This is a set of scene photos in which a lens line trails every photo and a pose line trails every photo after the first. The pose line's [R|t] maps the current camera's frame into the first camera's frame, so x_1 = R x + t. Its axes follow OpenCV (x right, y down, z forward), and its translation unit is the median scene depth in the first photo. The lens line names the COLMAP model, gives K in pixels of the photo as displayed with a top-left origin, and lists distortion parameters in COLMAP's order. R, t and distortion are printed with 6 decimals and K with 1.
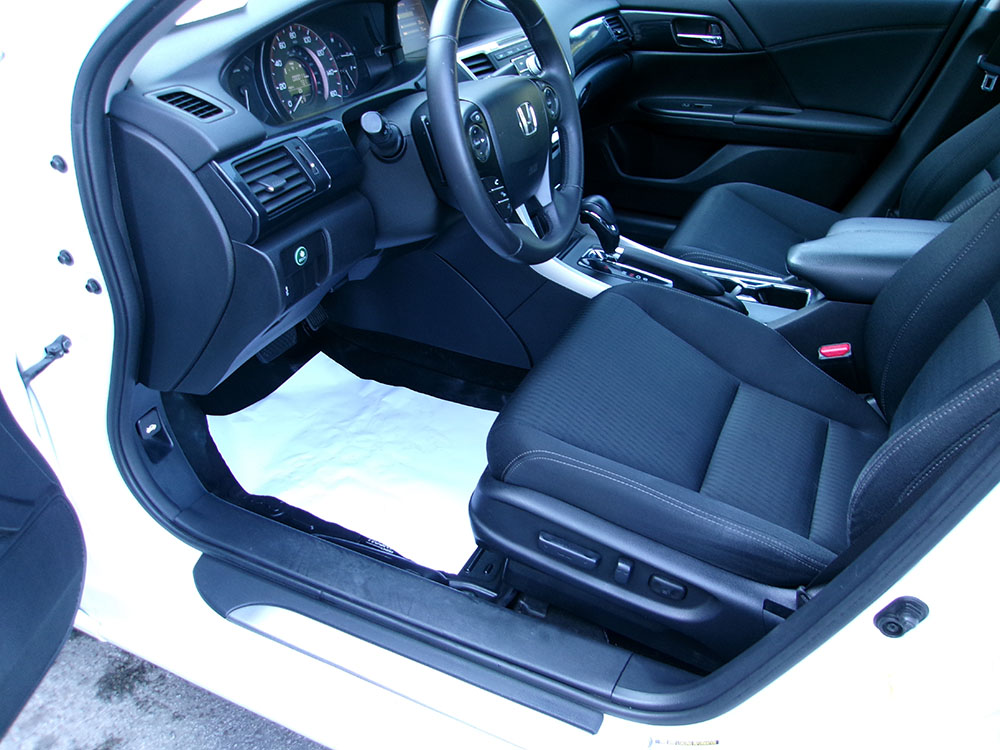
lens RADIAL K [[761.3, 0, 500.0], [0, 761.3, 375.0], [0, 0, 1]] dist [0.006346, 0.011733]
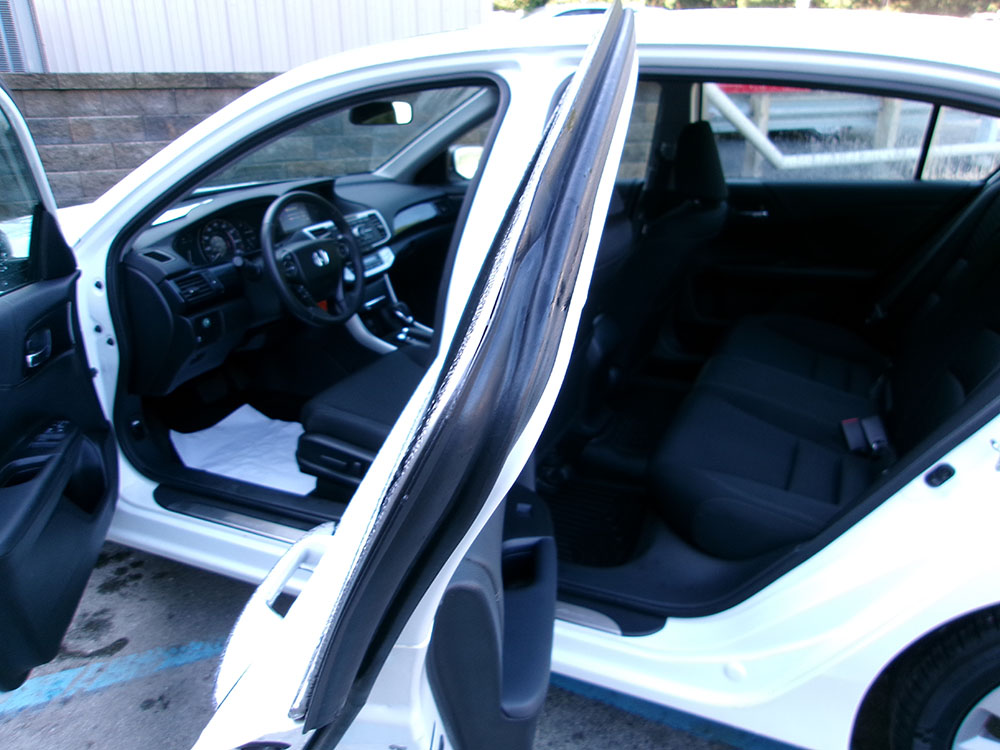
lens RADIAL K [[768.1, 0, 505.7], [0, 768.1, 383.8], [0, 0, 1]] dist [-0.010561, 0.013918]
pose [[0.999451, -0.031517, -0.010255, 0.518902], [0.029134, 0.982946, -0.181573, 0.372832], [0.015803, 0.181174, 0.983324, -0.938745]]
